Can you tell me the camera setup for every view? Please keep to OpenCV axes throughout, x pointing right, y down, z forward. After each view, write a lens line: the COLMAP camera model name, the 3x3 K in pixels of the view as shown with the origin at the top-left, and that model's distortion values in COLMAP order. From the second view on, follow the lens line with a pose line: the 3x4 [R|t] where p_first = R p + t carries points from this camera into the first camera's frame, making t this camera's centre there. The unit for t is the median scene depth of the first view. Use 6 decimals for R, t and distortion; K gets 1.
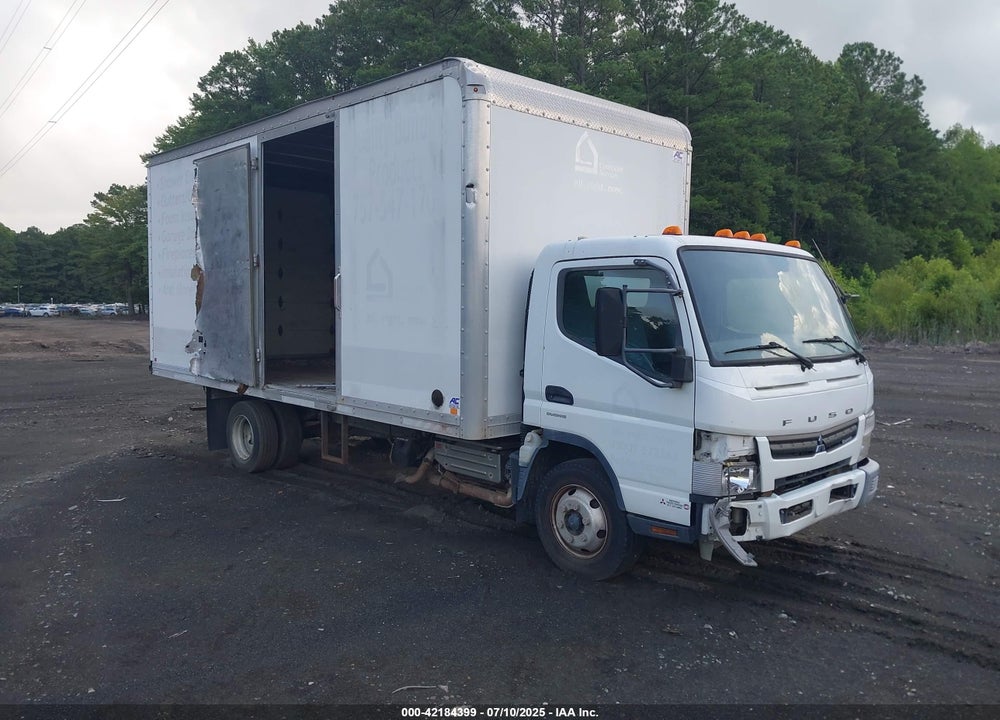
lens RADIAL K [[801.0, 0, 500.0], [0, 801.0, 360.0], [0, 0, 1]] dist [0.077750, -0.127457]
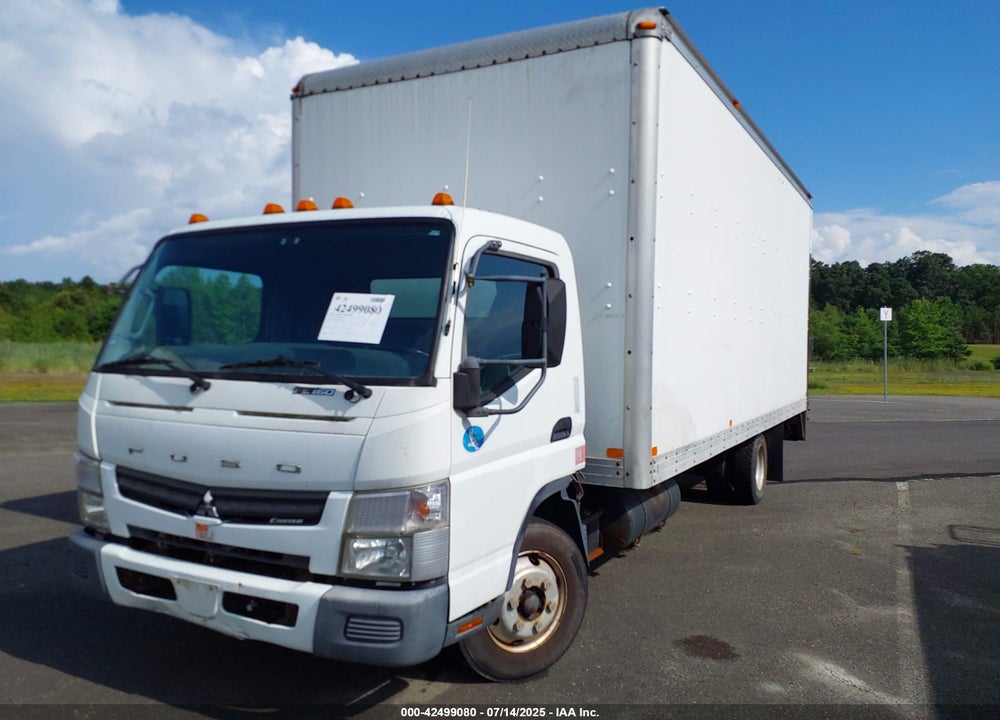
lens RADIAL K [[801.0, 0, 500.0], [0, 801.0, 360.0], [0, 0, 1]] dist [0.077750, -0.127457]
pose [[0.316541, 0.011465, -0.948510, 1.103146], [-0.083621, 0.996371, -0.015863, -0.025153], [0.944886, 0.084337, 0.316351, 1.002995]]
